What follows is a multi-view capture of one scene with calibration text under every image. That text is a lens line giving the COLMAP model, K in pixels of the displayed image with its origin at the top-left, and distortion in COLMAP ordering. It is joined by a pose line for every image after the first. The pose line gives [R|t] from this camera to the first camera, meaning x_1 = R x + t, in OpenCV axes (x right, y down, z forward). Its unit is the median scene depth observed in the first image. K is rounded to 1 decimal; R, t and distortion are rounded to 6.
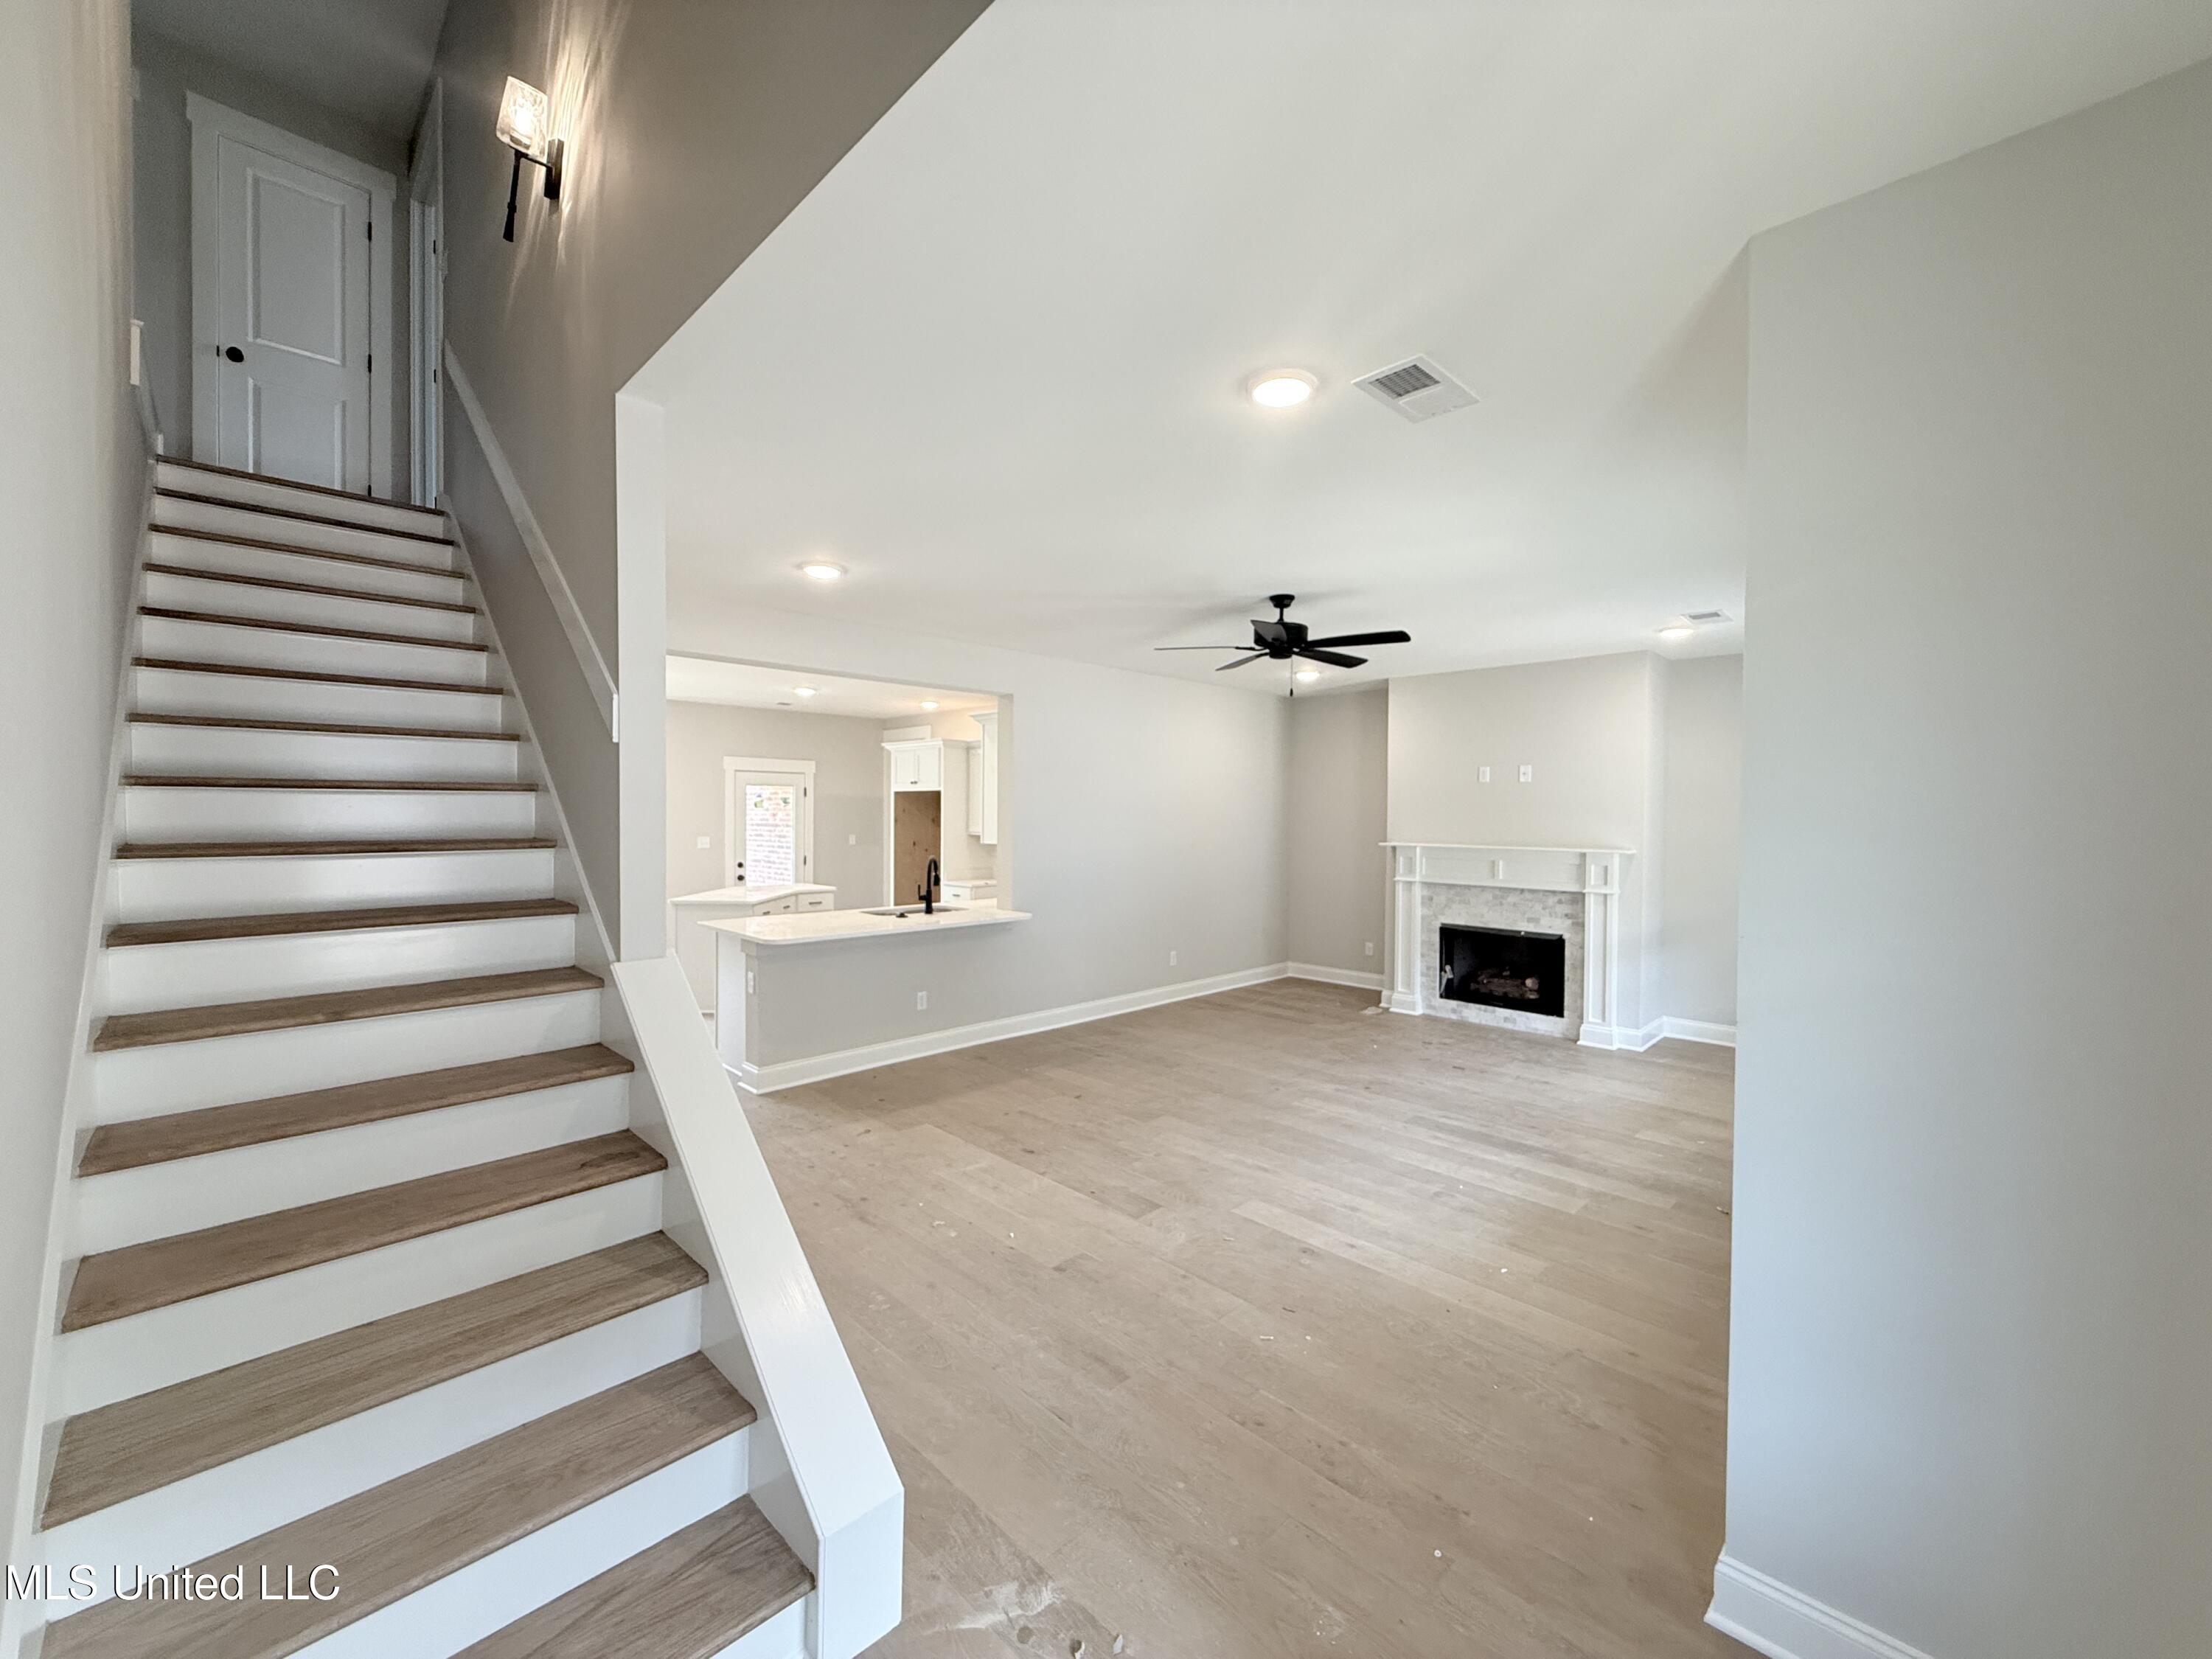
lens RADIAL K [[882.2, 0, 1106.7], [0, 882.2, 827.7], [0, 0, 1]] dist [0.000725, -0.000547]
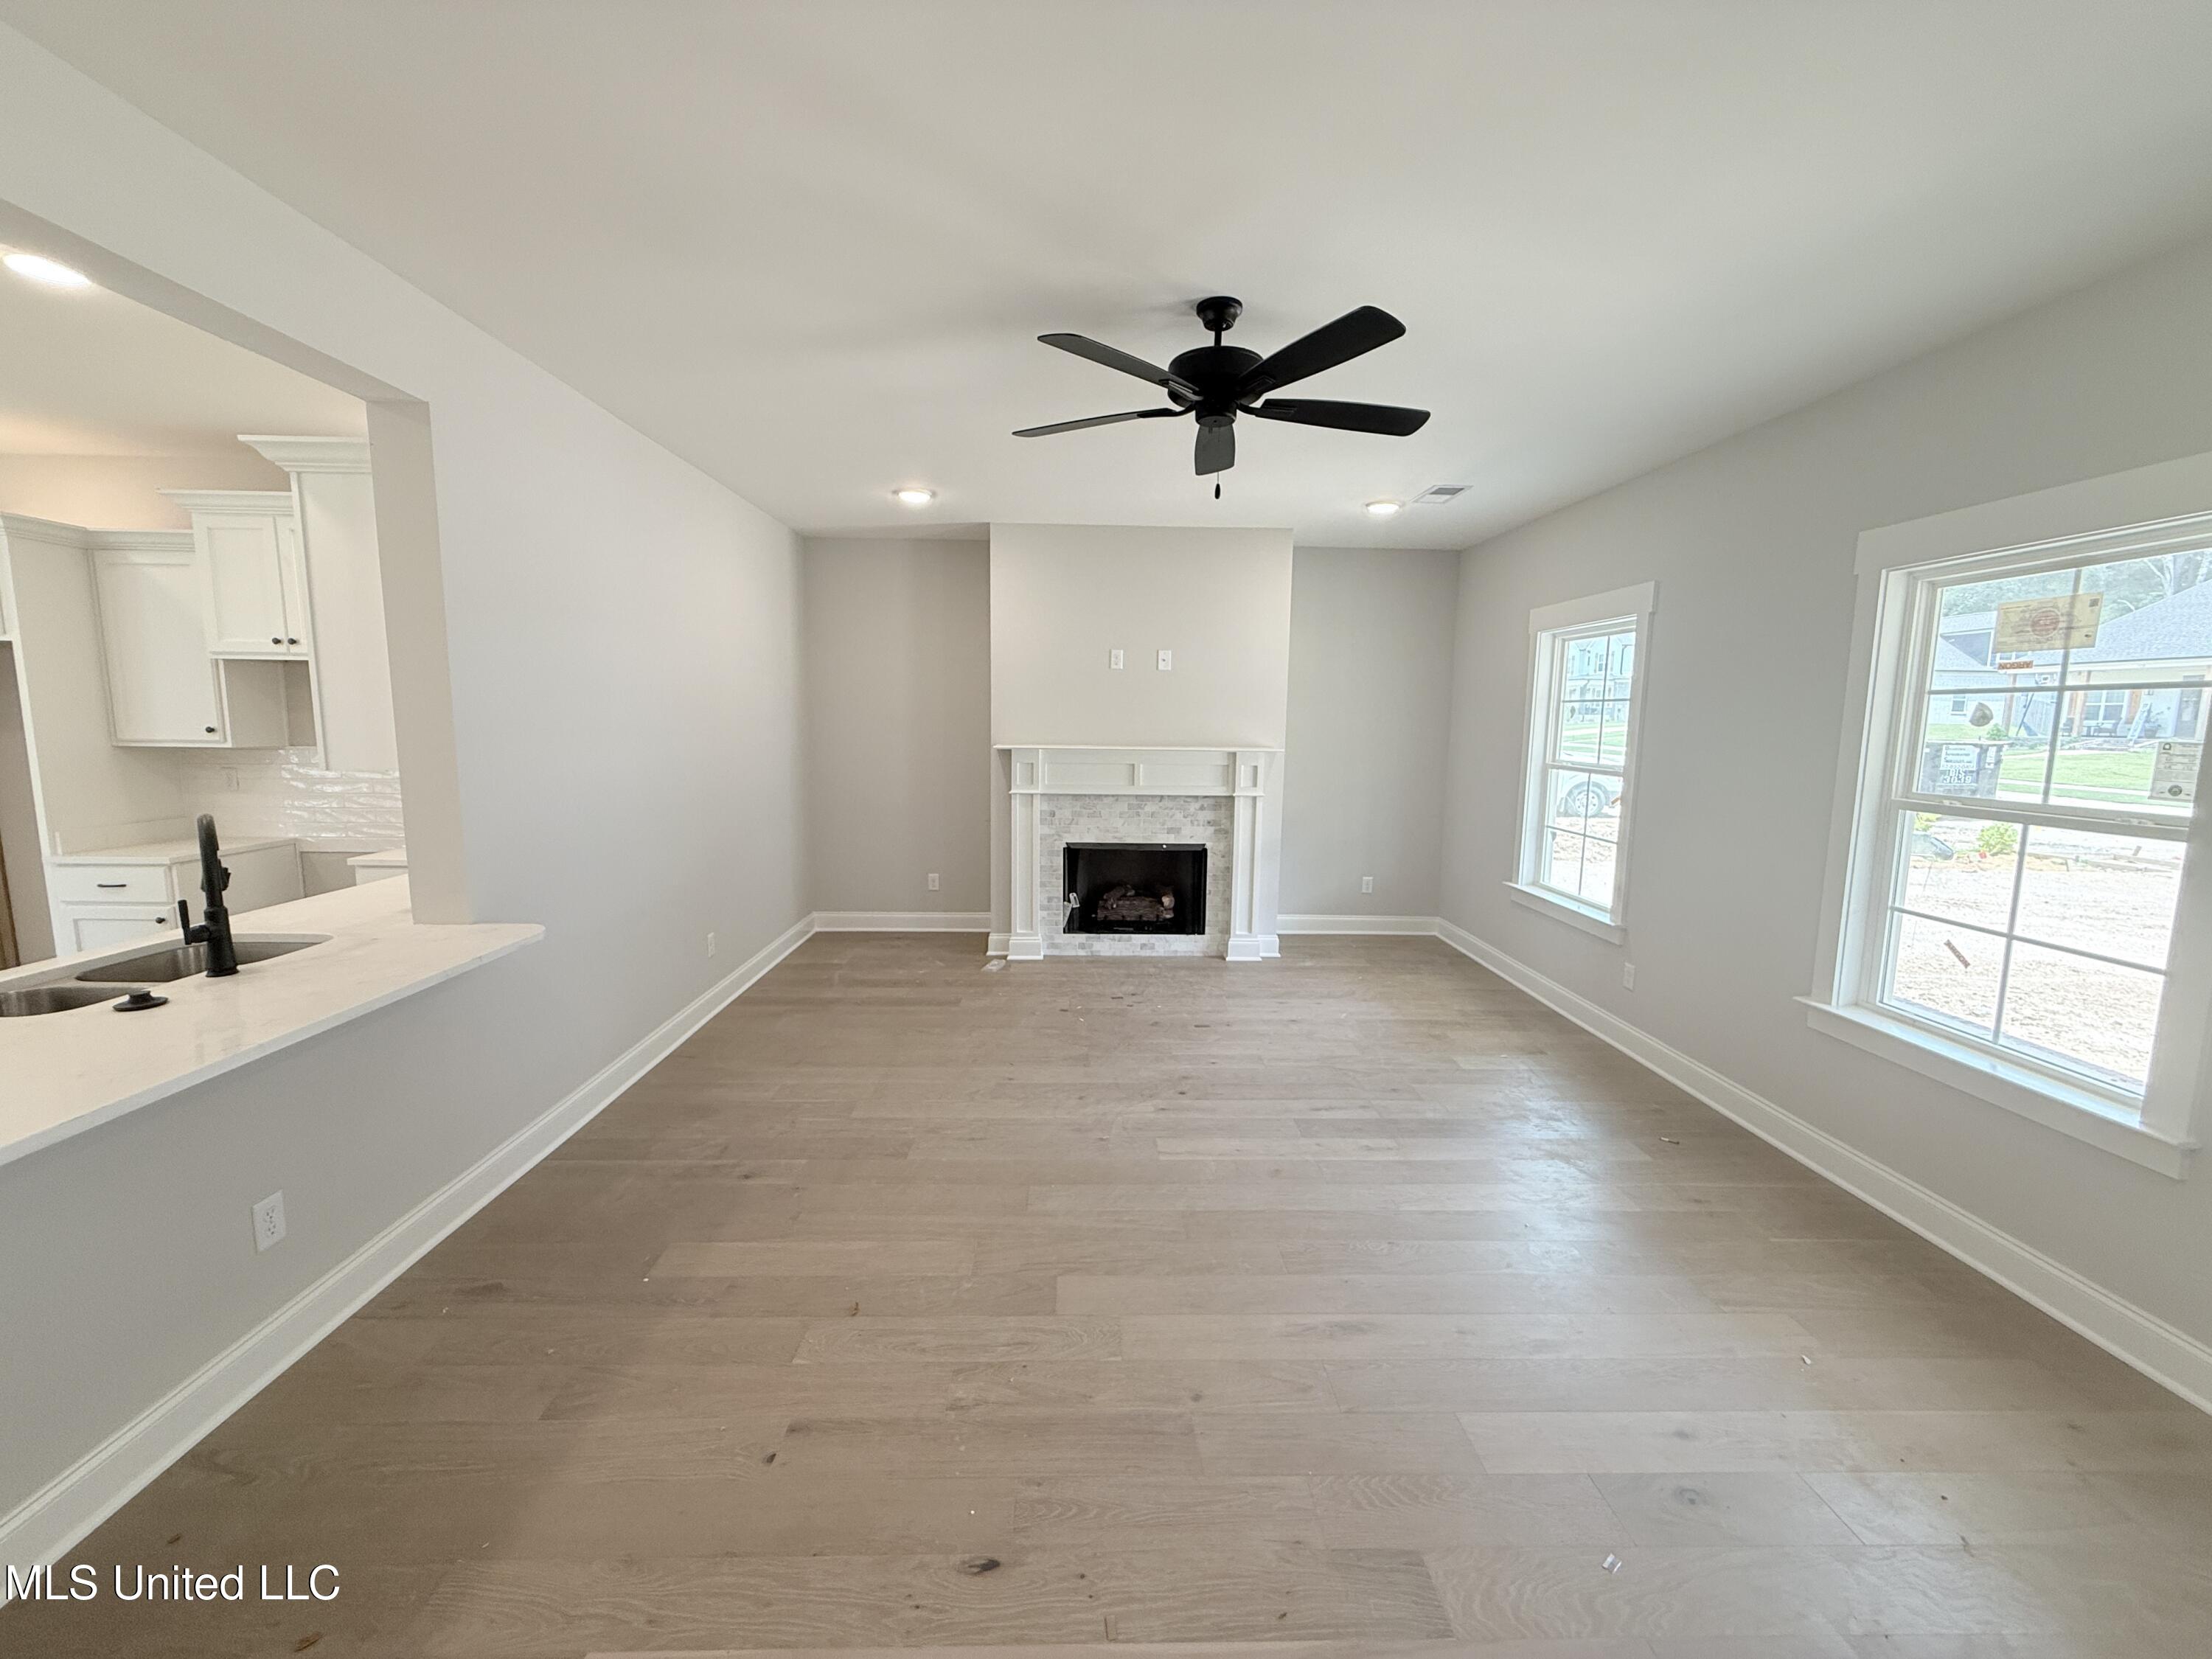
lens RADIAL K [[882.2, 0, 1107.4], [0, 882.2, 822.4], [0, 0, 1]] dist [0.000725, -0.000547]
pose [[0.686300, -0.087369, 0.722052, -0.190839], [0.004407, 0.993240, 0.115994, -0.004705], [-0.727305, -0.076425, 0.682046, 0.448995]]
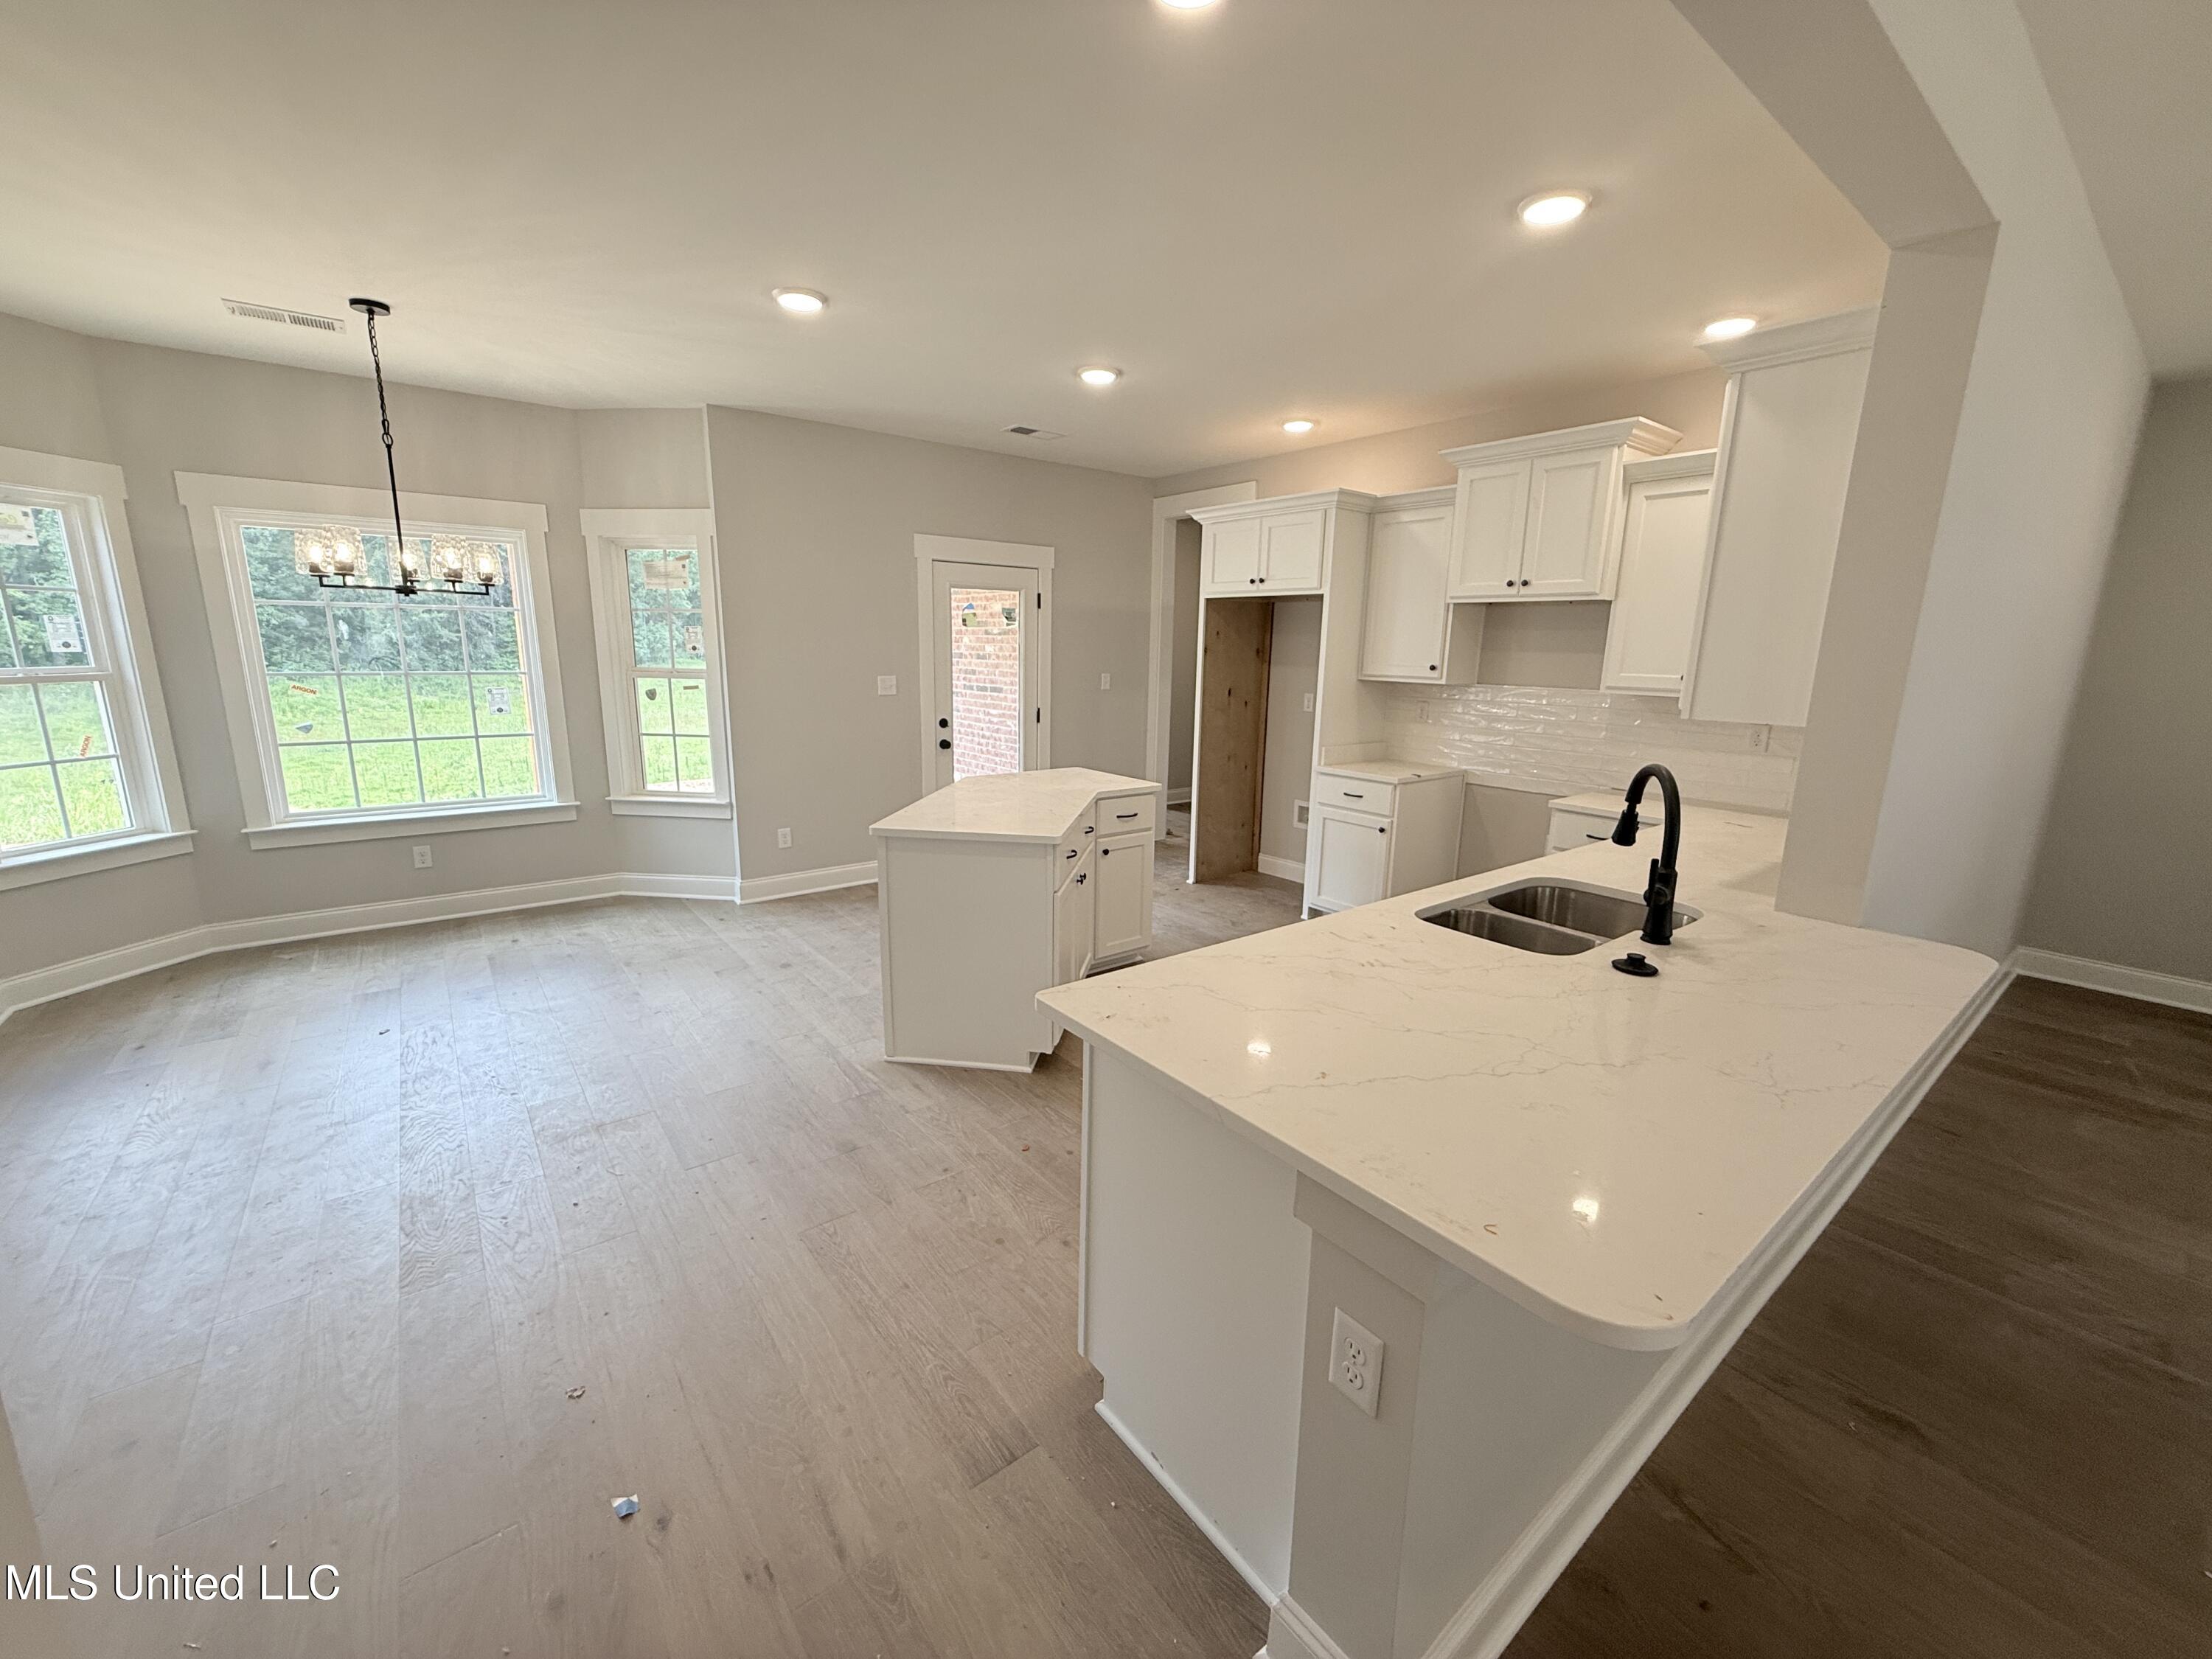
lens RADIAL K [[882.2, 0, 1102.1], [0, 882.2, 825.5], [0, 0, 1]] dist [0.000725, -0.000547]
pose [[0.992357, 0.036485, -0.117885, -0.341069], [-0.013868, 0.982213, 0.187255, -0.004665], [0.122621, -0.184189, 0.975212, 0.600927]]
